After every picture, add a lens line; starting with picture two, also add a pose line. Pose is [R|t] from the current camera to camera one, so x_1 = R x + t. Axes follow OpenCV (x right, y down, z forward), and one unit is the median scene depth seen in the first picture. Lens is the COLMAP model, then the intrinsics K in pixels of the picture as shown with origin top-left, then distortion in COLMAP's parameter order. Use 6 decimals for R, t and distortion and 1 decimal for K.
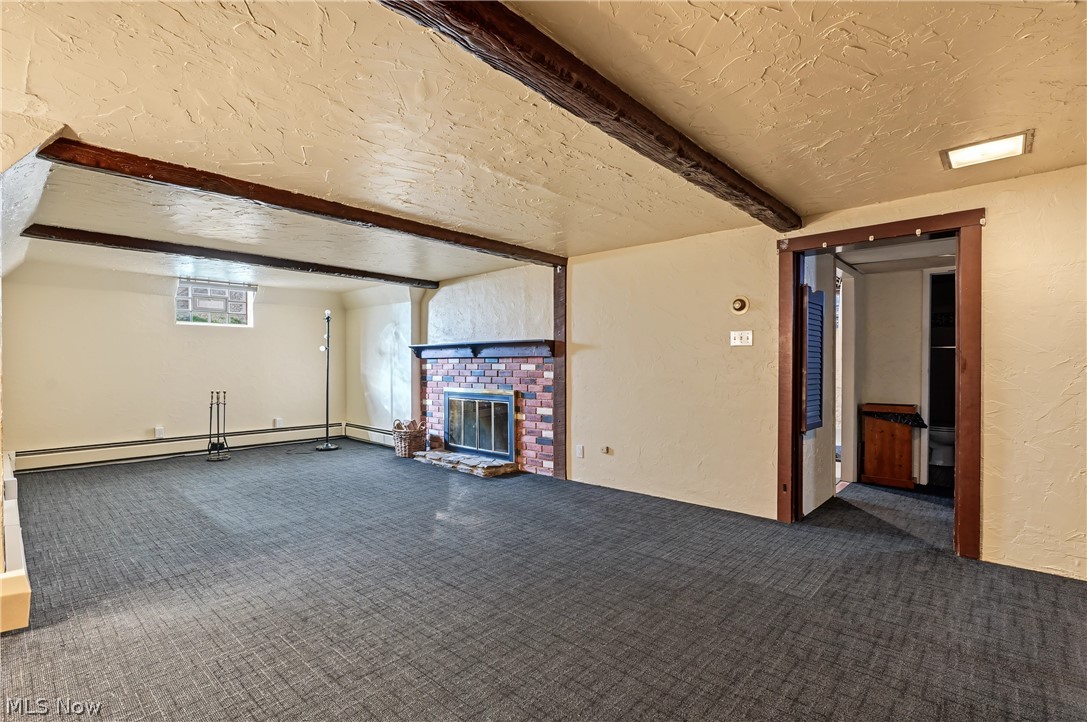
lens RADIAL K [[493.5, 0, 541.5], [0, 493.5, 365.6], [0, 0, 1]] dist [-0.006374, 0.001766]
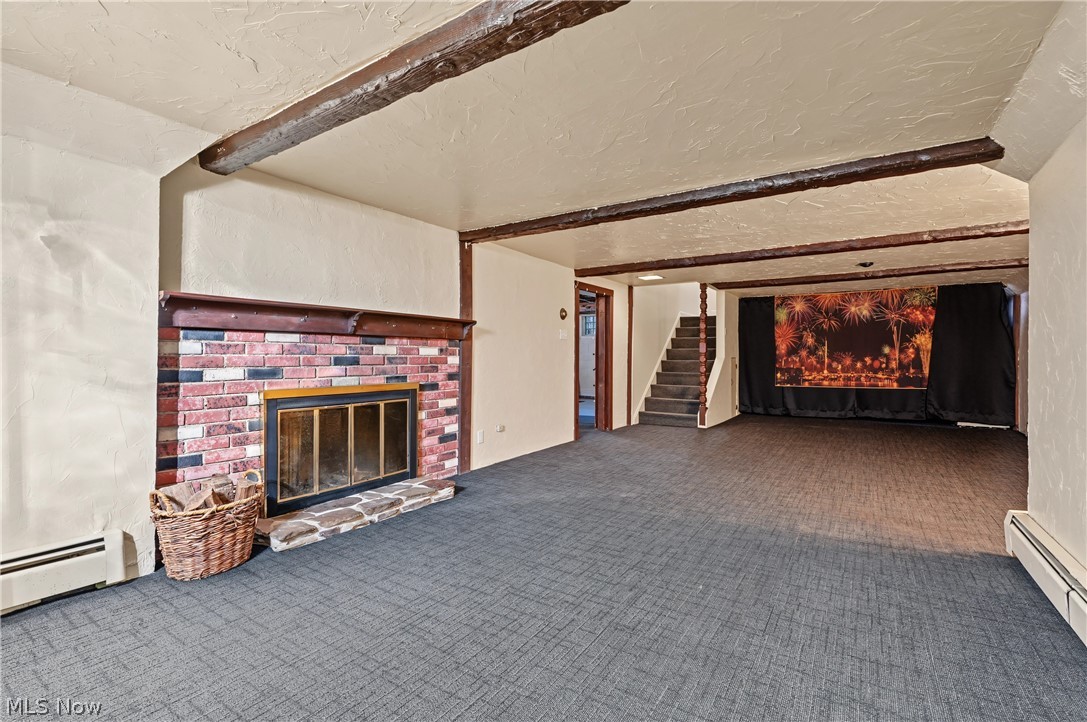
lens RADIAL K [[493.5, 0, 540.5], [0, 493.5, 357.2], [0, 0, 1]] dist [-0.006374, 0.001766]
pose [[-0.149269, 0.003386, 0.988791, -0.854033], [0.003831, 0.999989, -0.002846, 0.016267], [-0.988789, 0.003363, -0.149280, 0.956976]]
